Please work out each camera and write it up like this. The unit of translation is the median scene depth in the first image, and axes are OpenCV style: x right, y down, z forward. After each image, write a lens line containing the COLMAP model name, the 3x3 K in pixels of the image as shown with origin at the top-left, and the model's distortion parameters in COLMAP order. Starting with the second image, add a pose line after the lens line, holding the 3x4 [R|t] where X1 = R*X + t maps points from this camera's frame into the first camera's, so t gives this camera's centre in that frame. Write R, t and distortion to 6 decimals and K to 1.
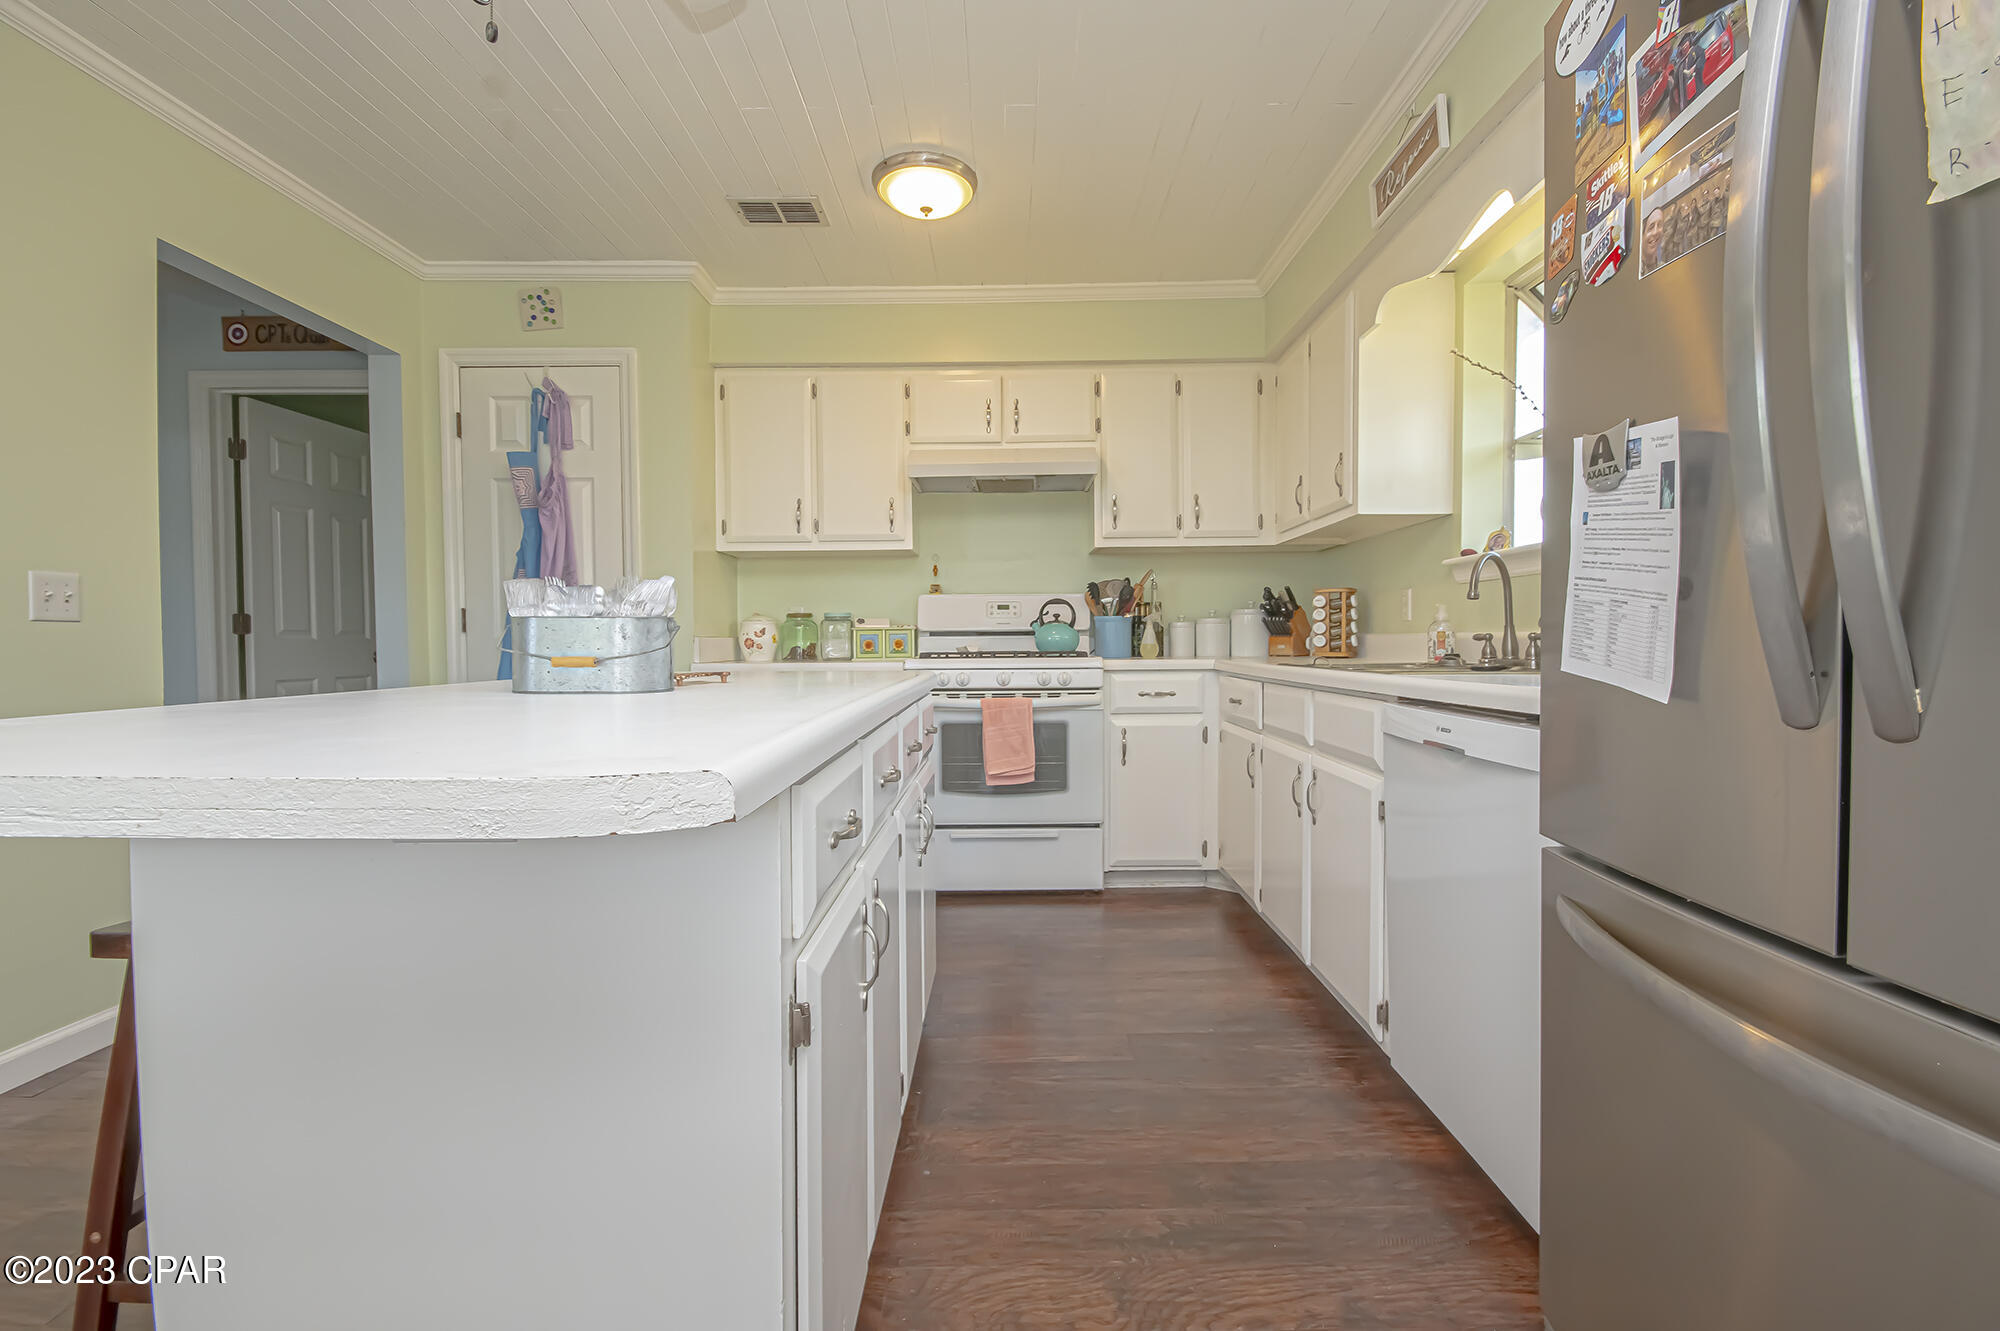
lens RADIAL K [[879.2, 0, 1012.7], [0, 879.2, 667.2], [0, 0, 1]] dist [-0.013085, 0.000176]
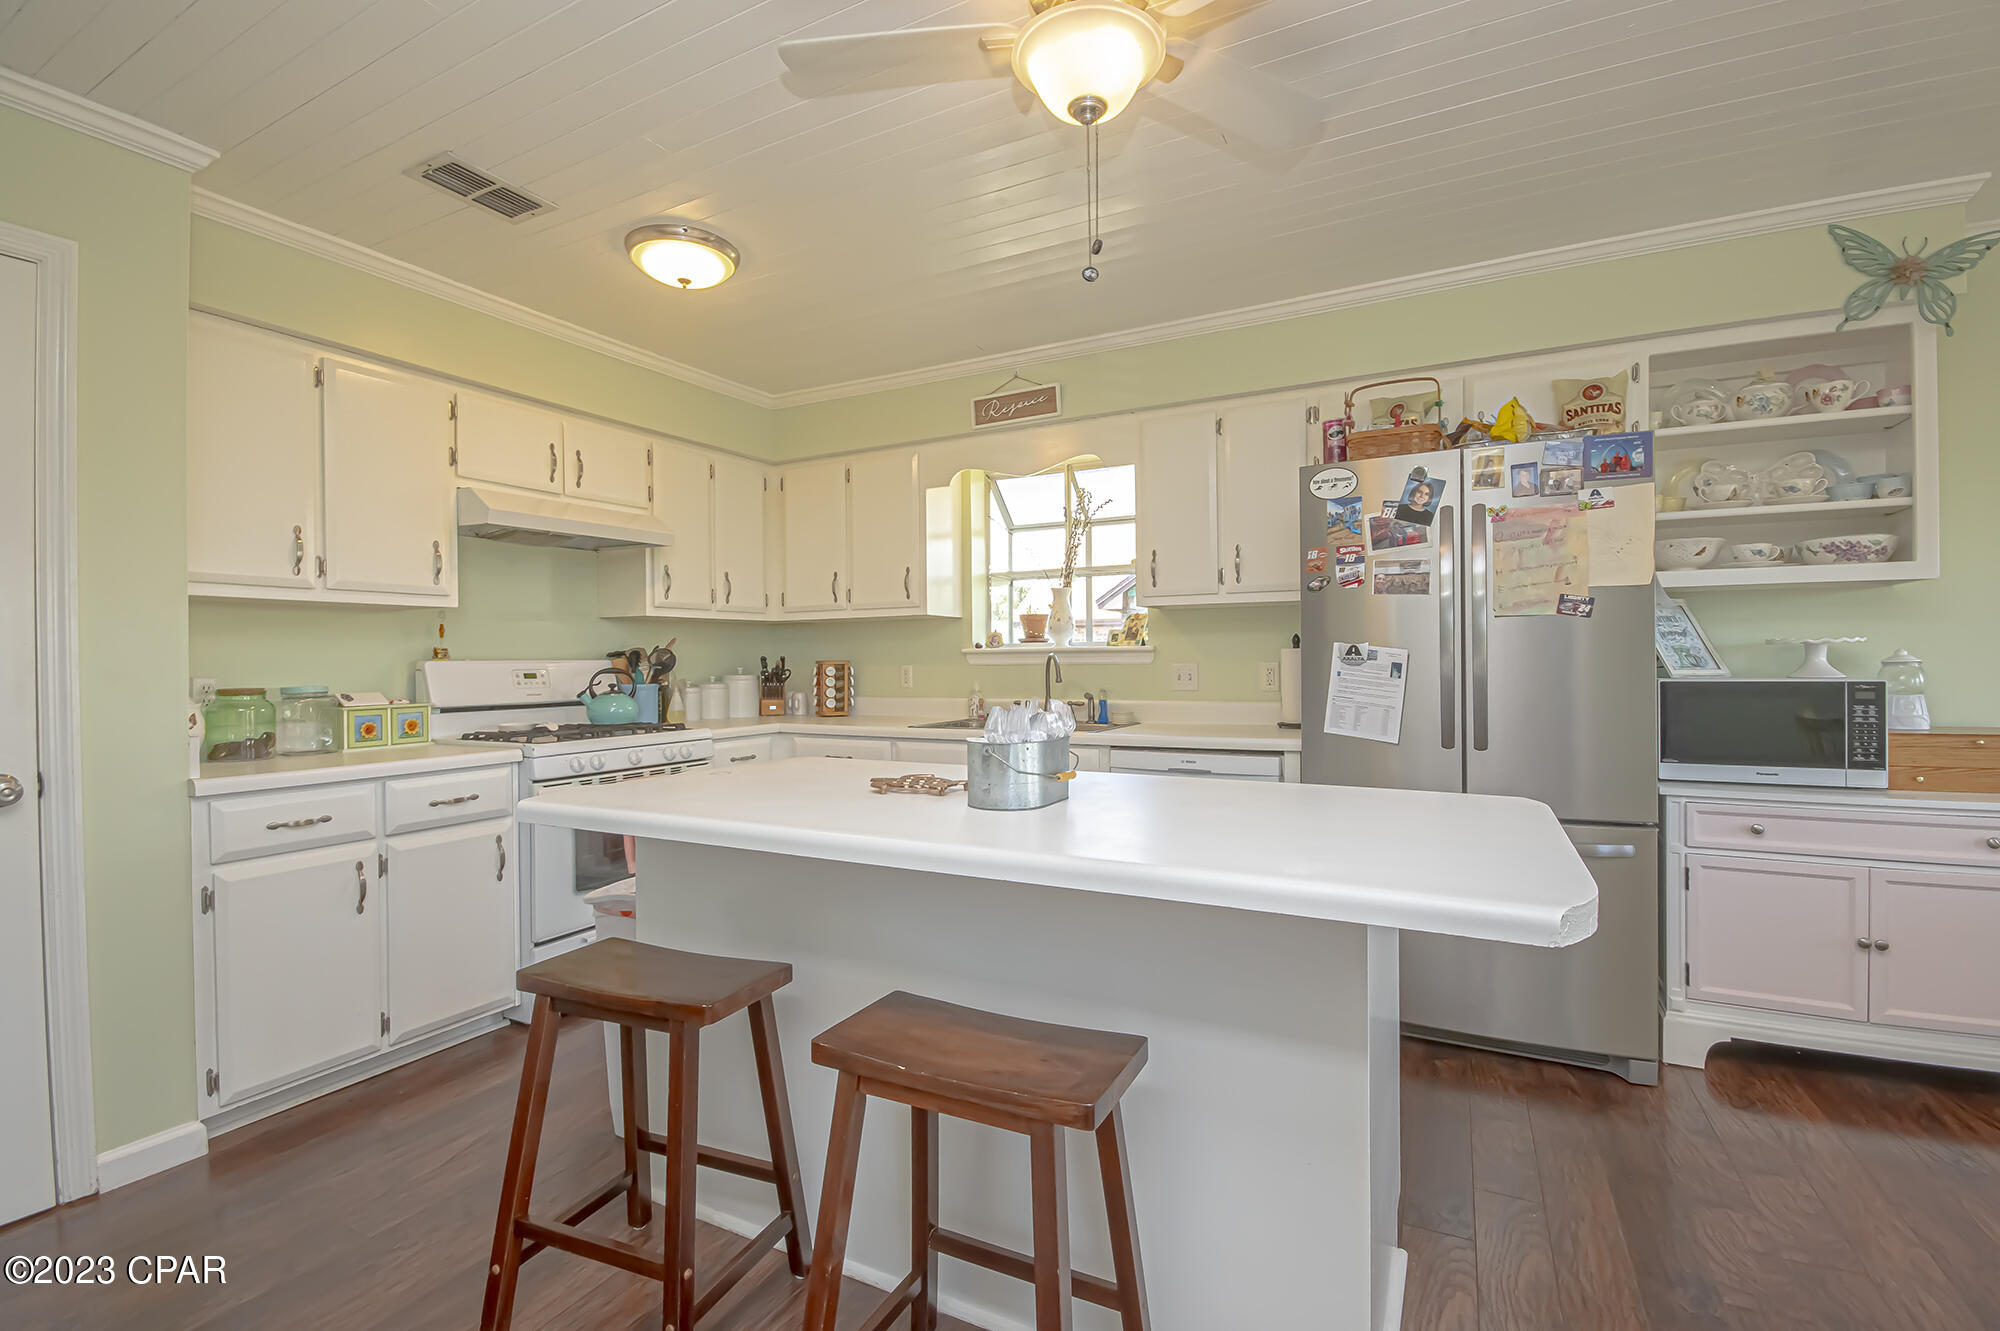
lens RADIAL K [[878.8, 0, 1012.7], [0, 878.8, 664.5], [0, 0, 1]] dist [0.016890, -0.017449]
pose [[0.461861, -0.001670, 0.886951, -0.607957], [0.033027, 0.999337, -0.015317, -0.054147], [-0.886337, 0.036368, 0.461610, 0.184907]]
